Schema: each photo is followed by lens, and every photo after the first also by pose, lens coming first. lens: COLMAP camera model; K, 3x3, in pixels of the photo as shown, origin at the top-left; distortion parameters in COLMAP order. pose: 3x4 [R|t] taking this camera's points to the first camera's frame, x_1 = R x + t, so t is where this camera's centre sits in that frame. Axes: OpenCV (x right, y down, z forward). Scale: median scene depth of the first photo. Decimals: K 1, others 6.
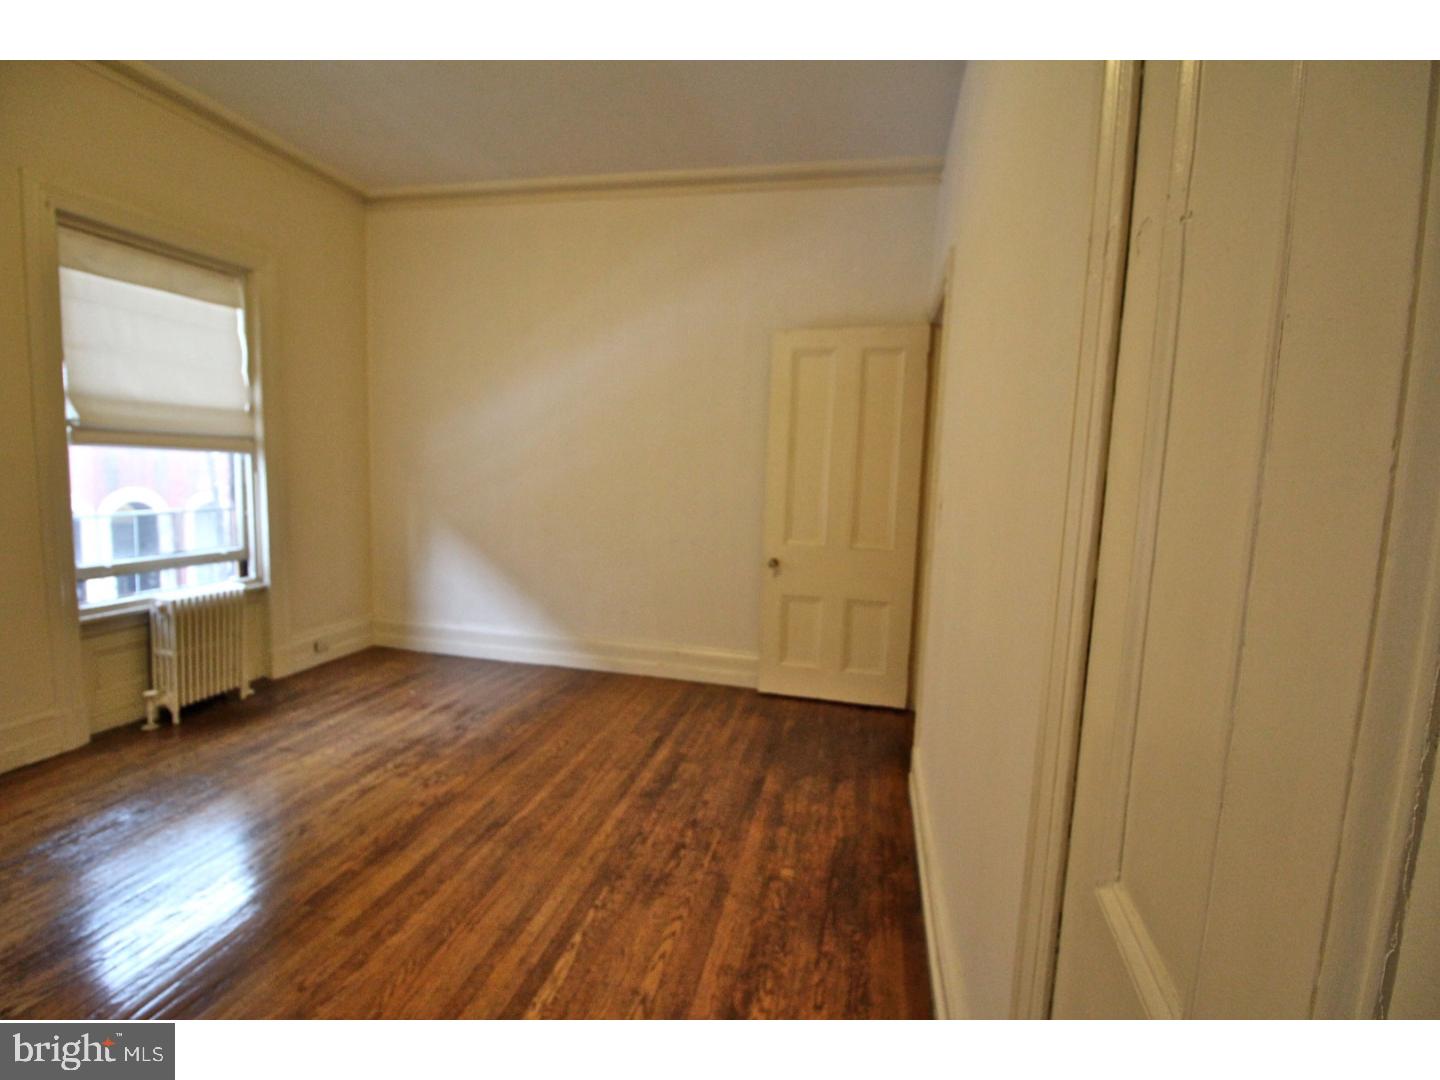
lens RADIAL K [[664.3, 0, 720.0], [0, 664.3, 540.0], [0, 0, 1]] dist [-0.000326, -0.014763]
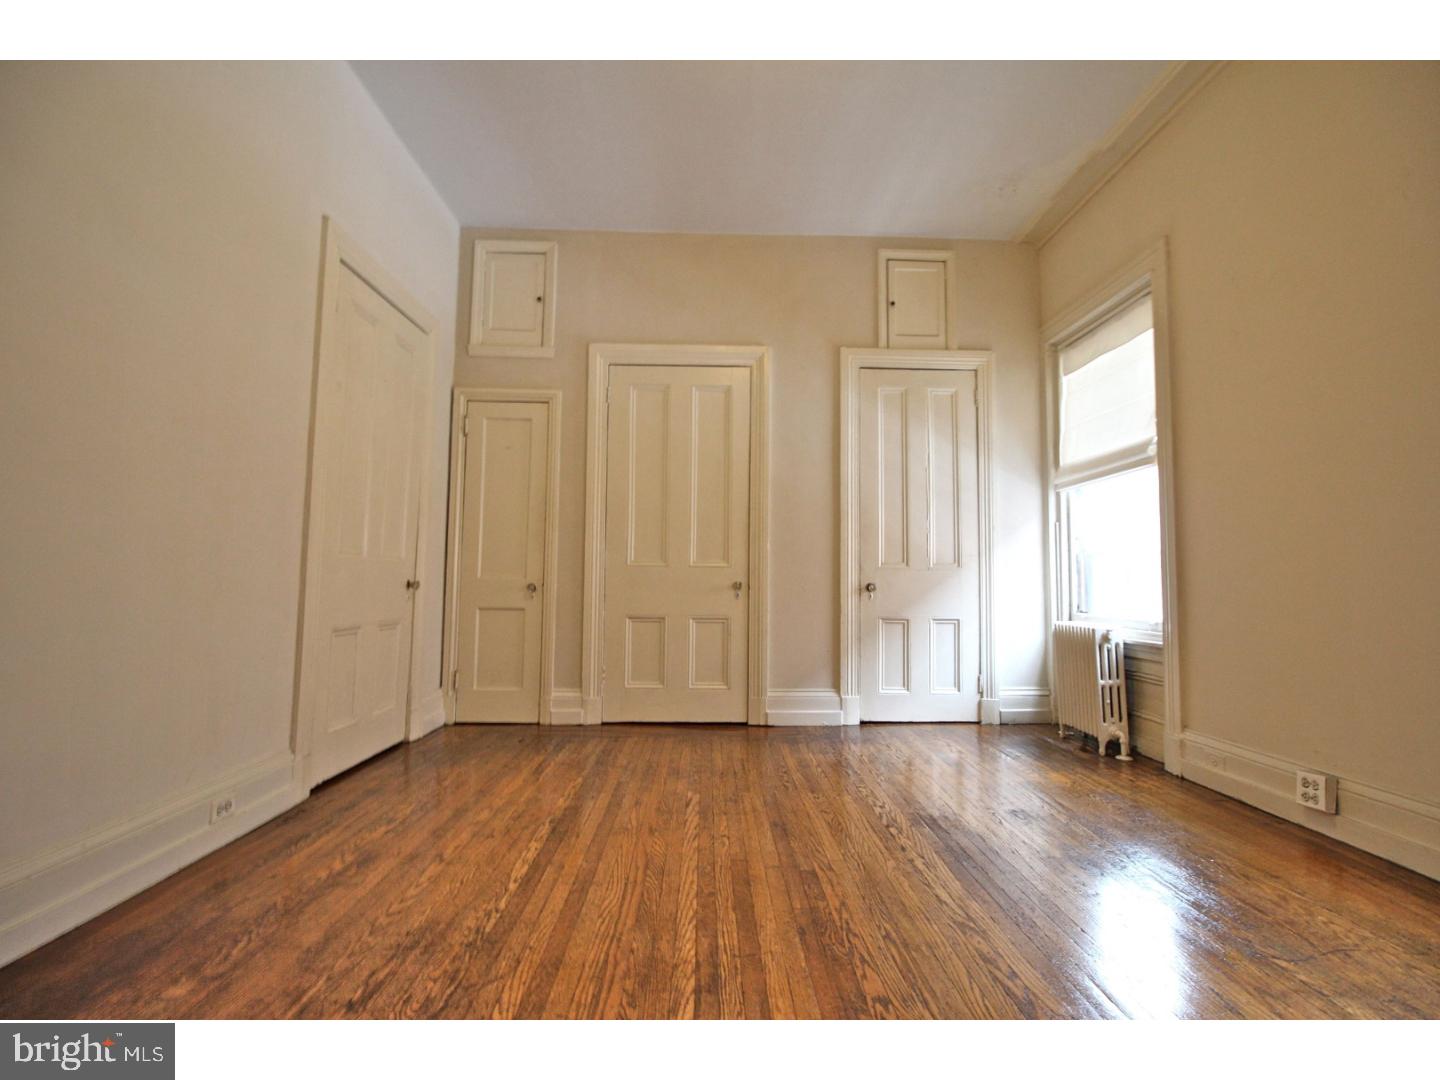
lens RADIAL K [[664.3, 0, 720.0], [0, 664.3, 540.0], [0, 0, 1]] dist [-0.000326, -0.014763]
pose [[-0.968749, -0.065818, -0.239151, -0.198657], [-0.078383, 0.995978, 0.043404, 0.032023], [0.235332, 0.060793, -0.970012, 1.604407]]
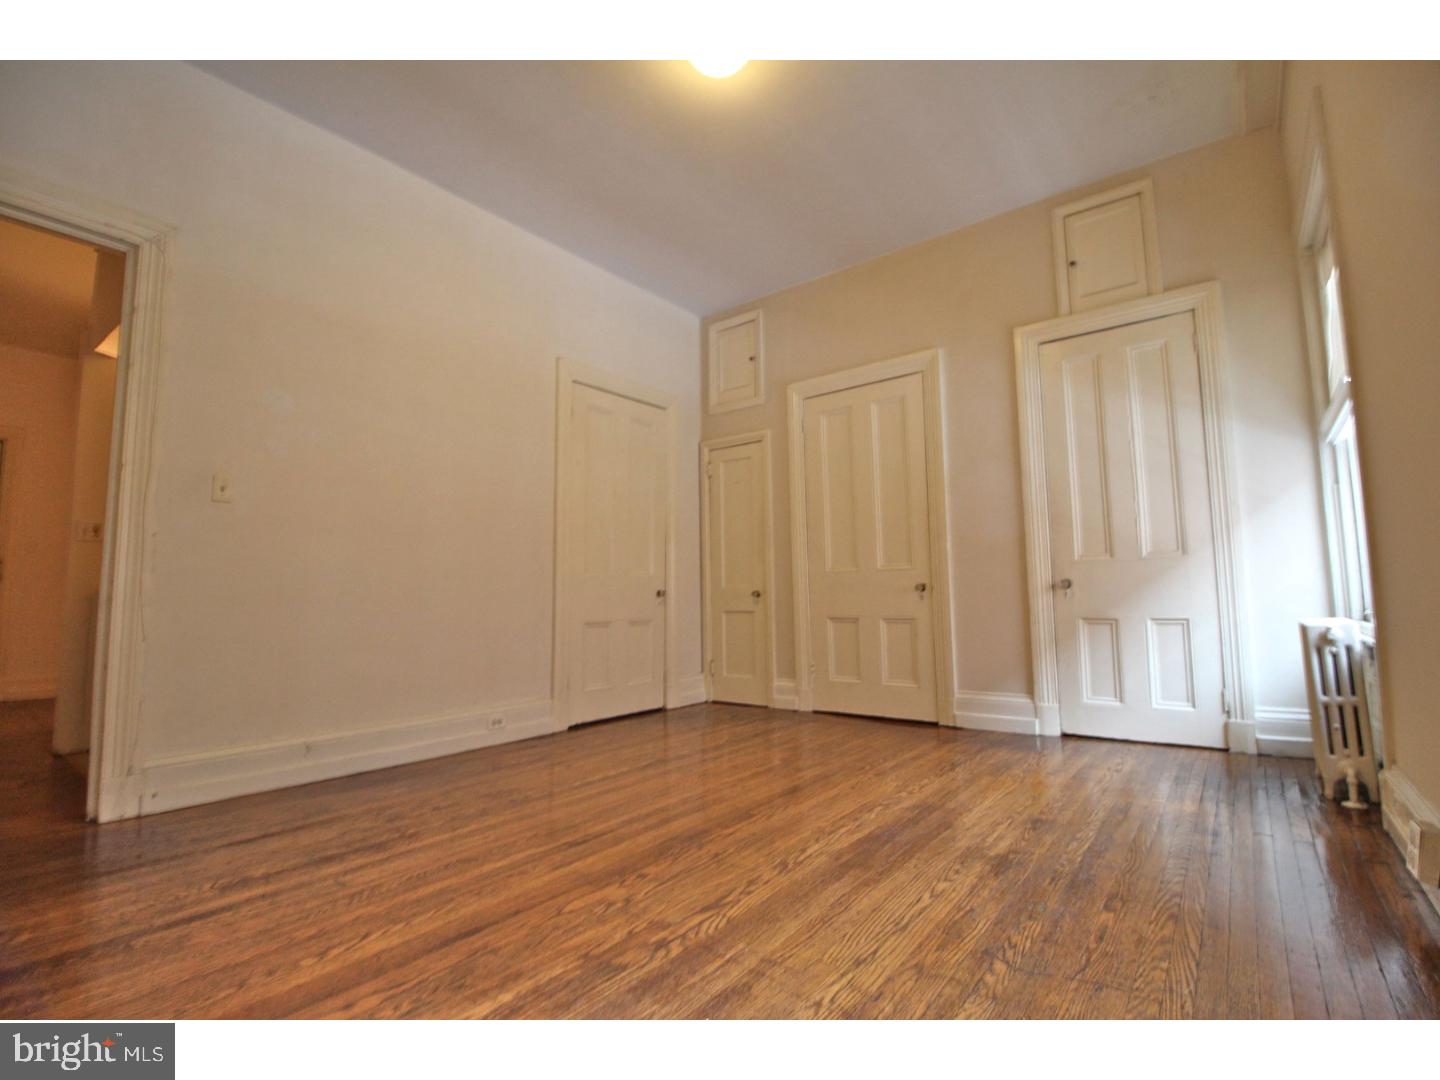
lens RADIAL K [[664.3, 0, 720.0], [0, 664.3, 540.0], [0, 0, 1]] dist [-0.000326, -0.014763]
pose [[-0.902993, 0.011182, 0.429511, -0.920550], [0.028524, 0.999016, 0.033959, 0.022856], [-0.428708, 0.042916, -0.902423, 1.757328]]
